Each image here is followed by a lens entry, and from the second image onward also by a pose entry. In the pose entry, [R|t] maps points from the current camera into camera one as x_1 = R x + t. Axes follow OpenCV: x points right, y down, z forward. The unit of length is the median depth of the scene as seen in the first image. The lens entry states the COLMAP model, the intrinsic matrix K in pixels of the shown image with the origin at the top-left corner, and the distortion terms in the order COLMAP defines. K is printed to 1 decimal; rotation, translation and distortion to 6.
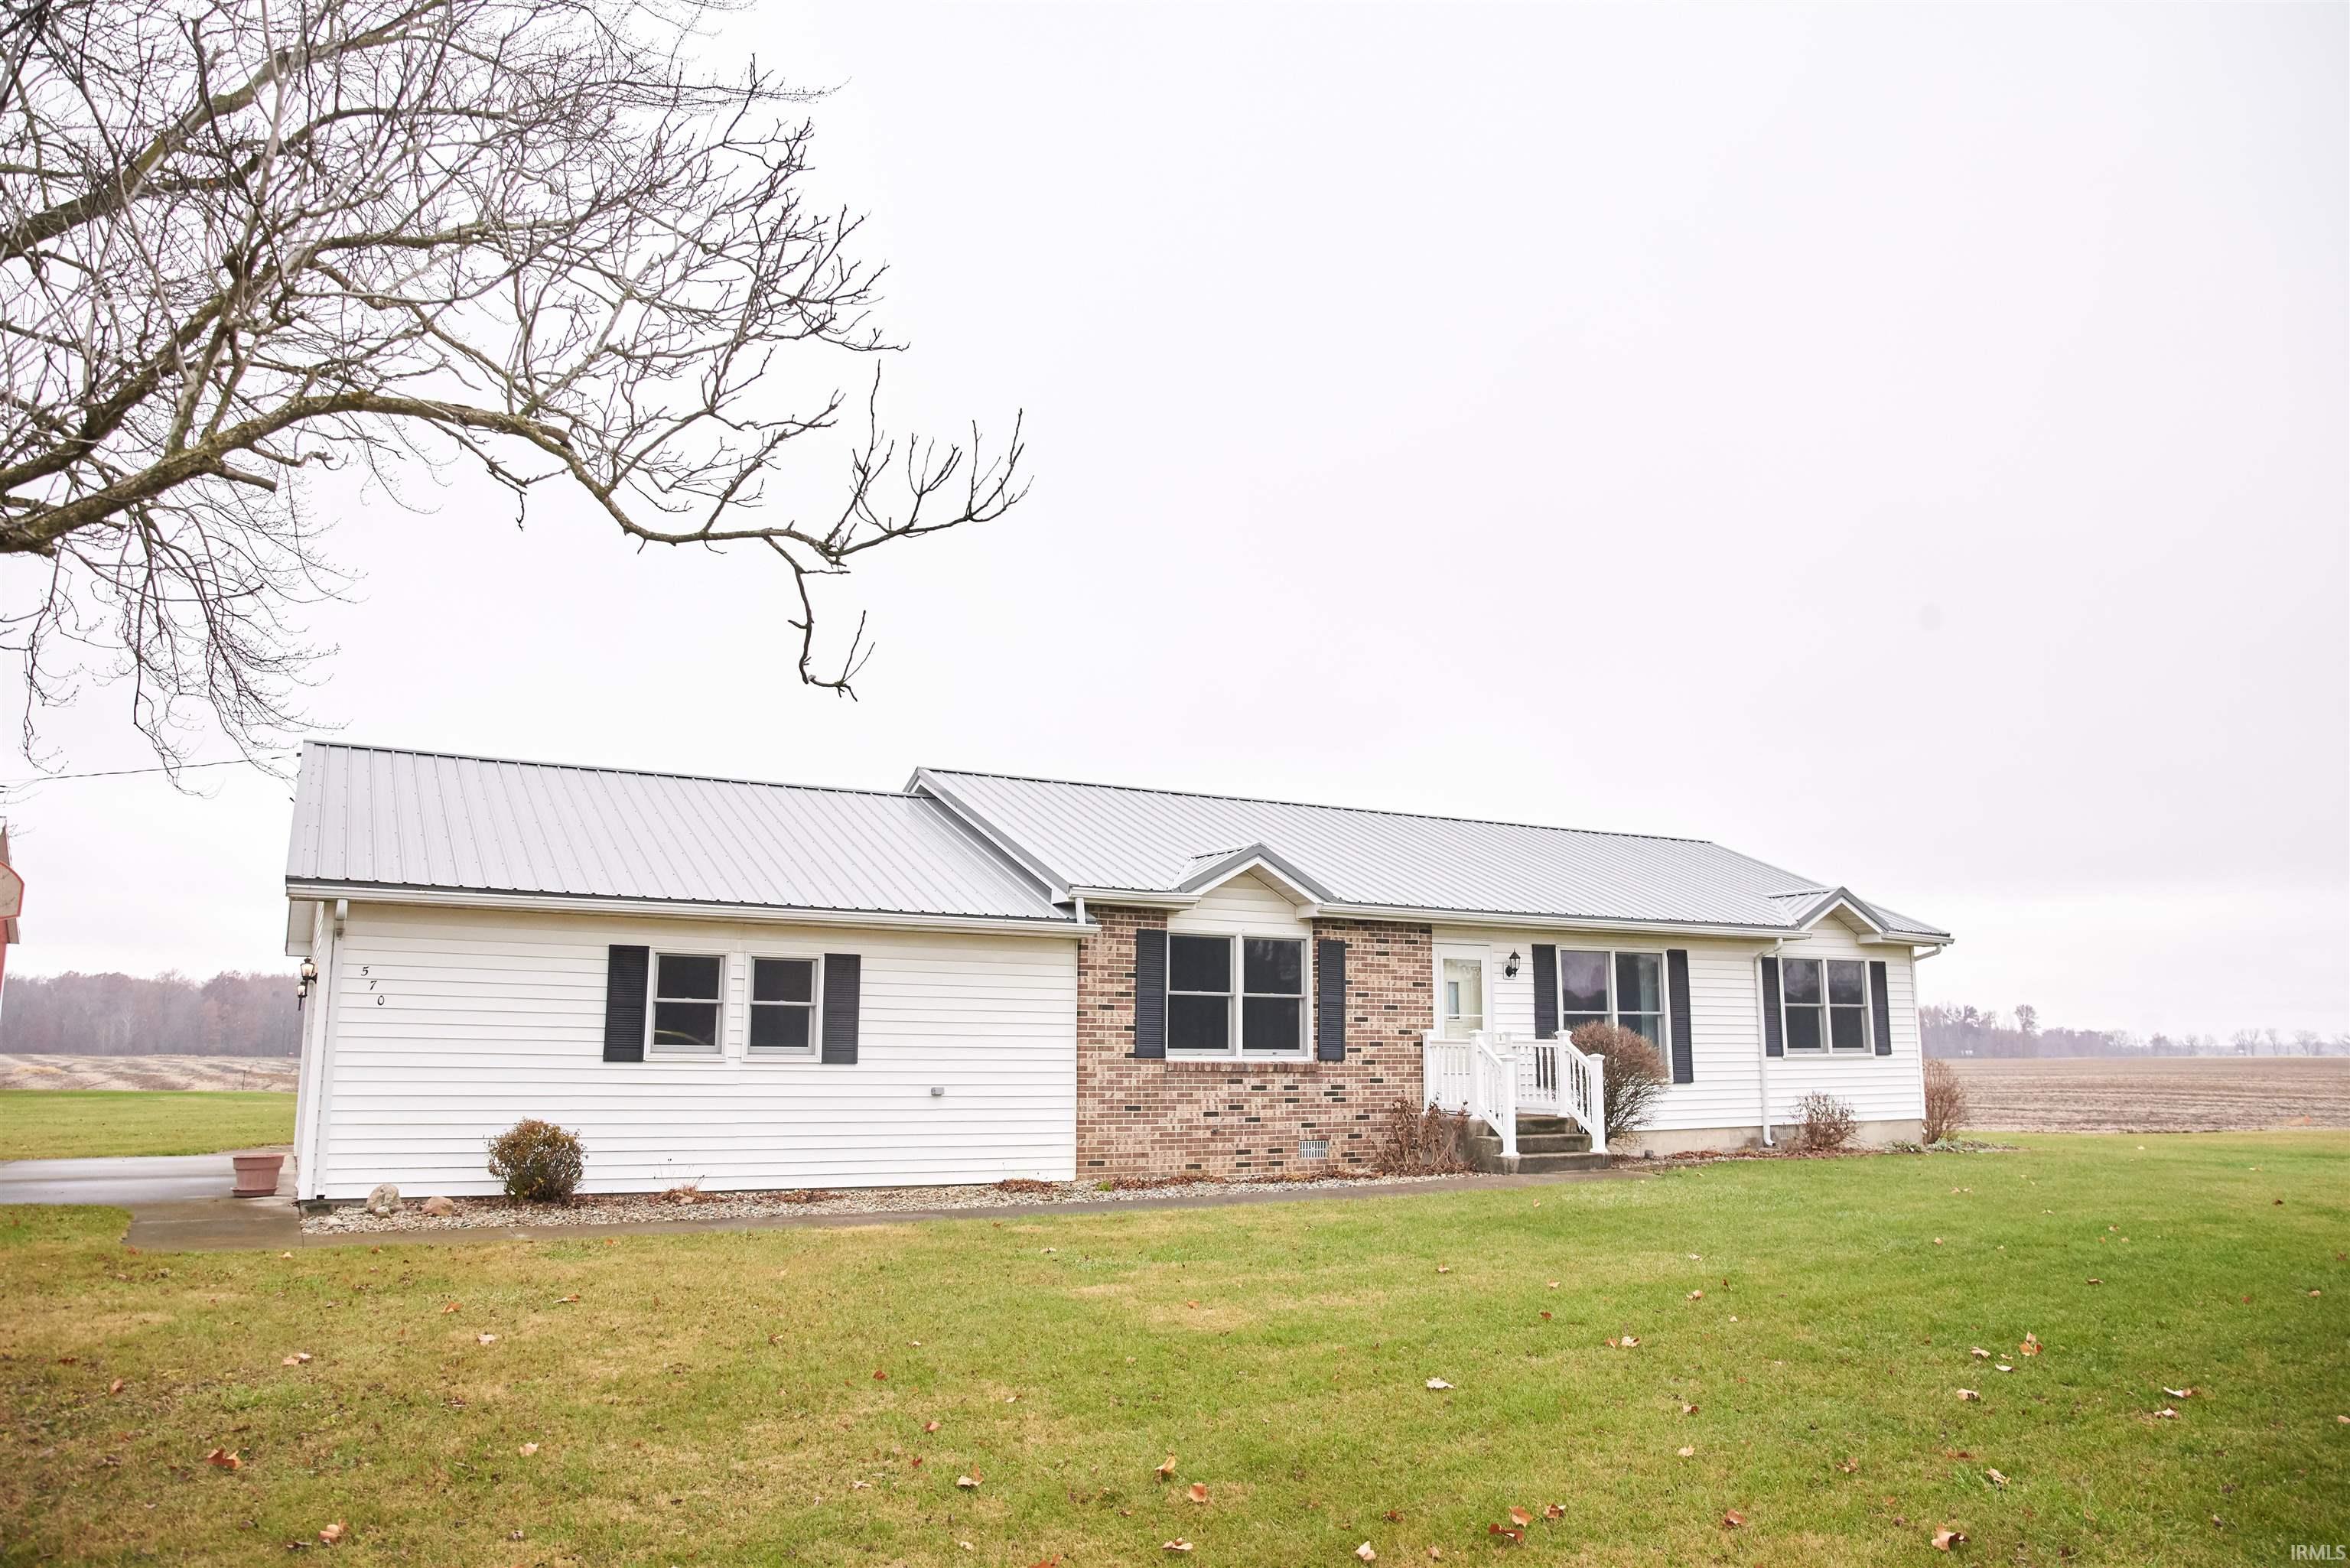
lens RADIAL K [[1621.9, 0, 1186.7], [0, 1621.9, 791.2], [0, 0, 1]] dist [-0.109219, 0.077734]
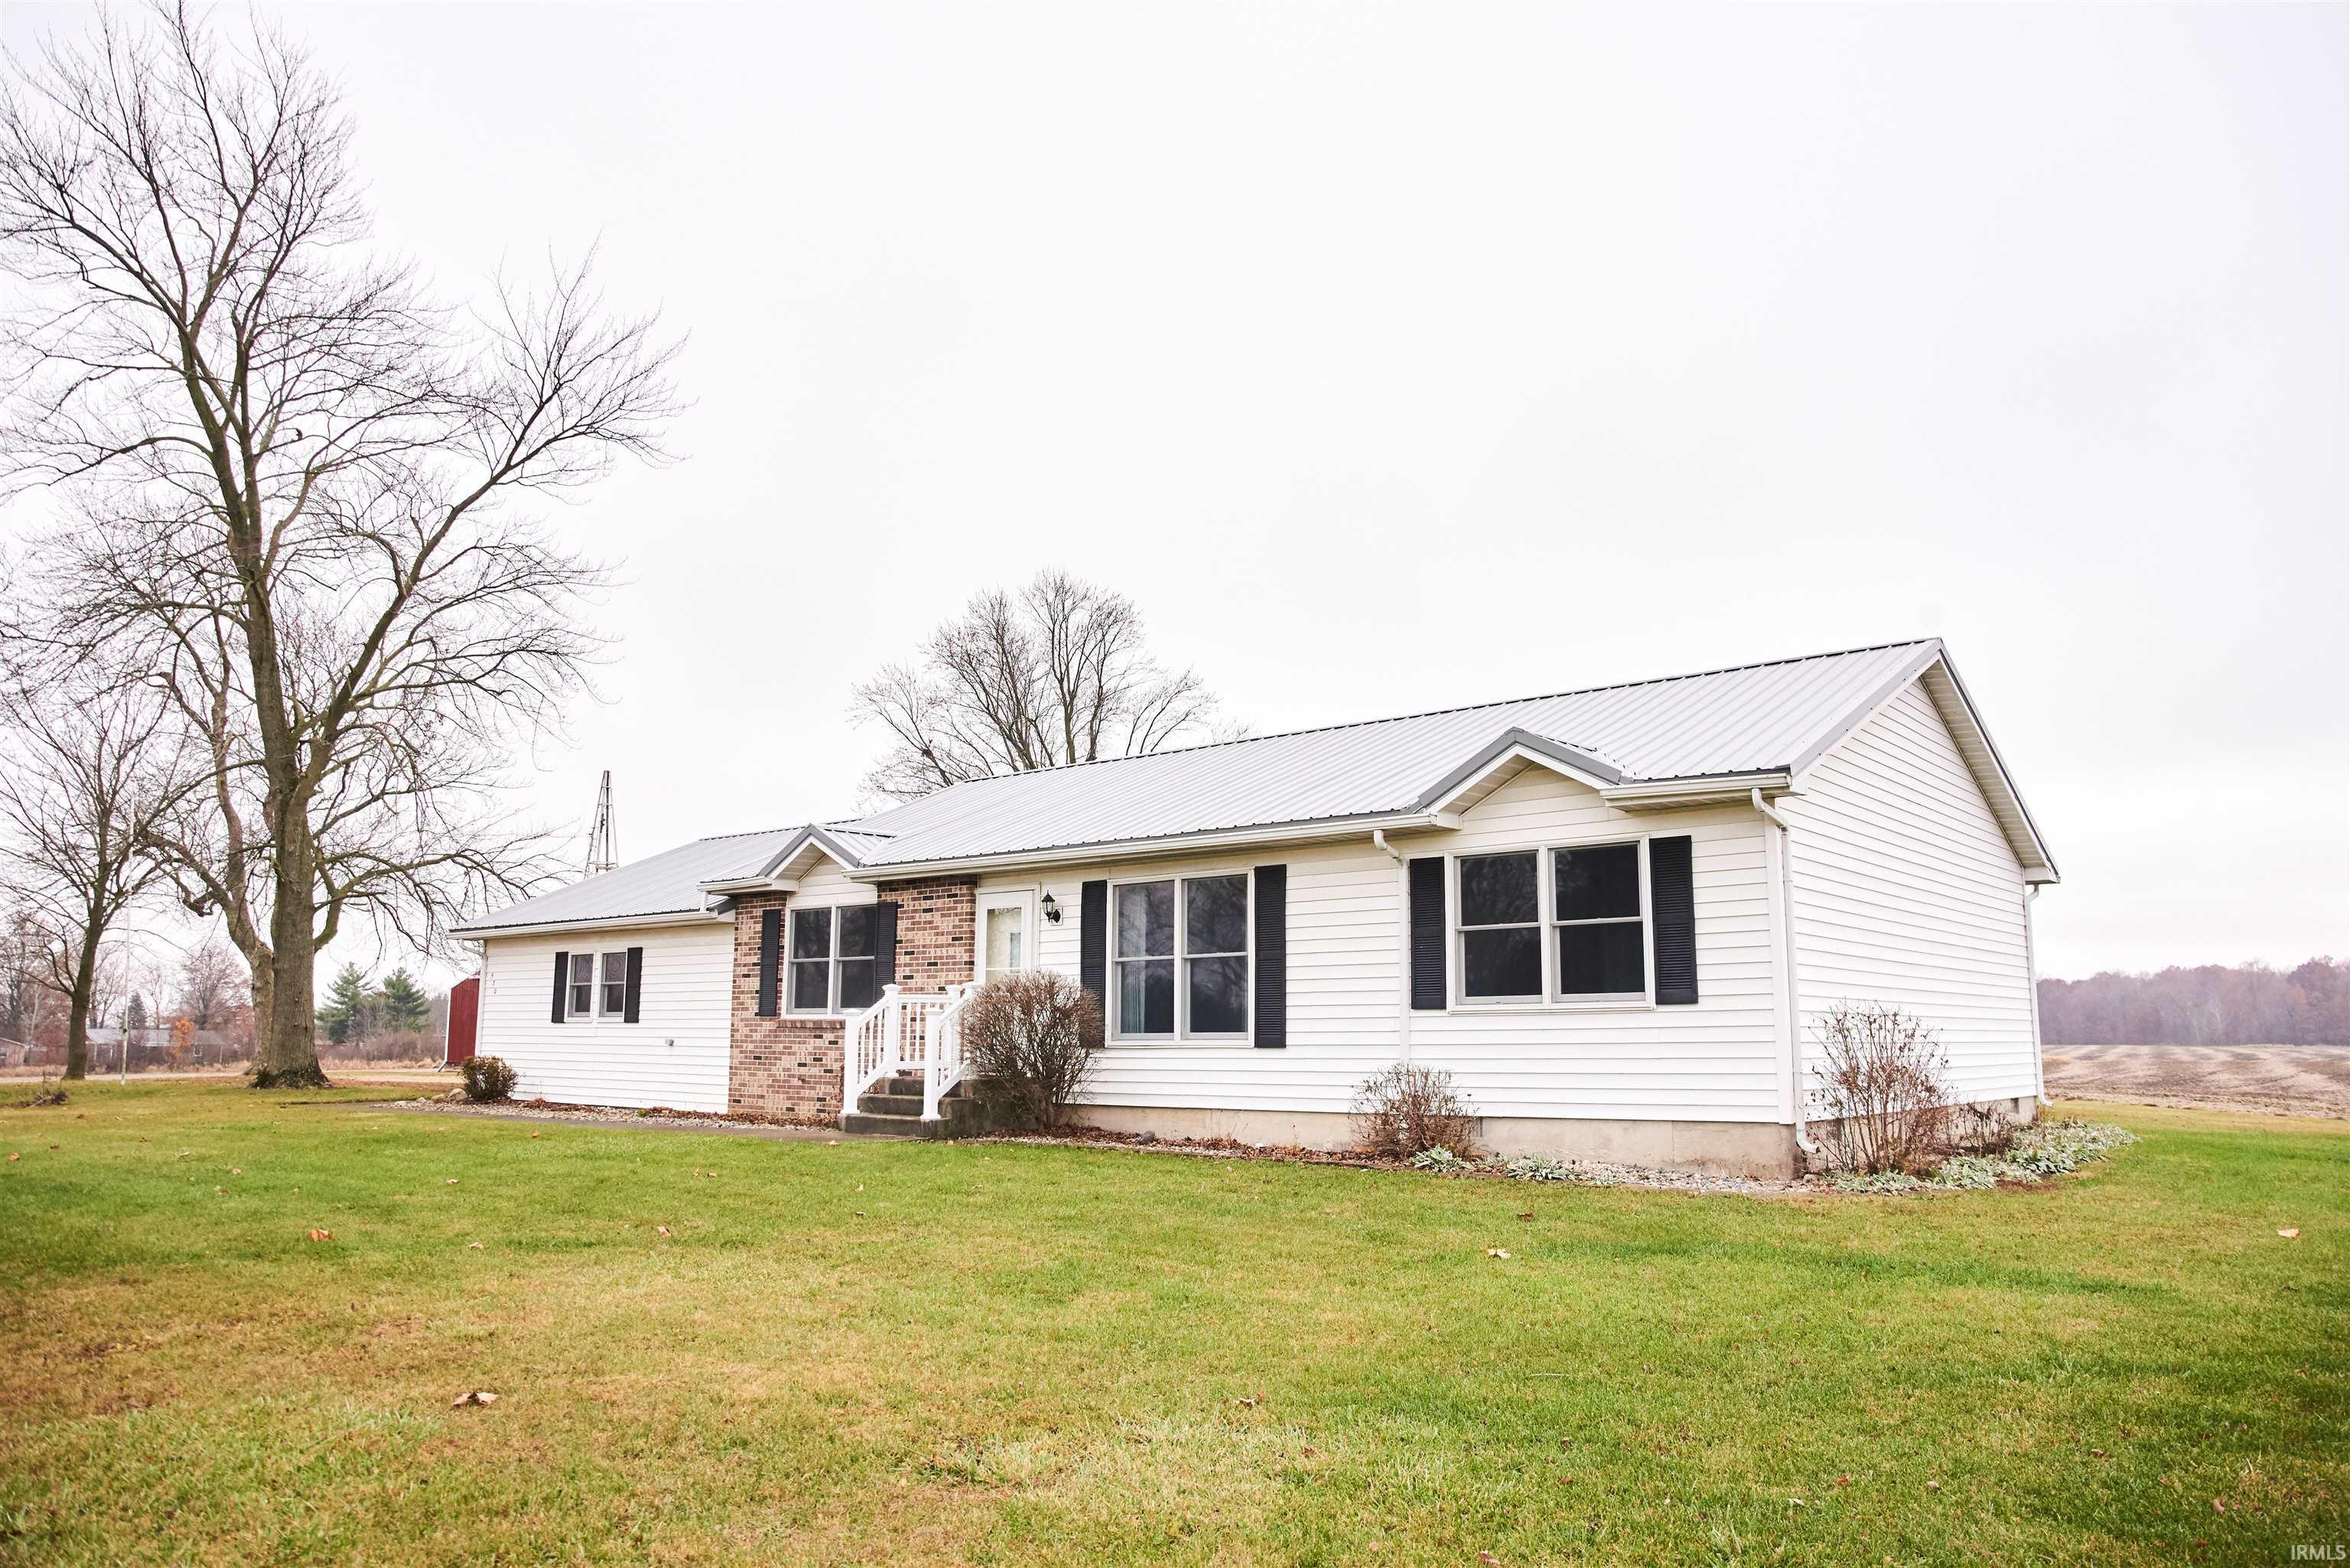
lens RADIAL K [[1621.9, 0, 1186.7], [0, 1621.9, 791.2], [0, 0, 1]] dist [-0.109219, 0.077734]
pose [[0.365732, -0.128967, -0.921742, 1.174719], [0.170214, 0.982919, -0.069988, 0.132848], [0.915023, -0.131296, 0.381437, 0.824947]]
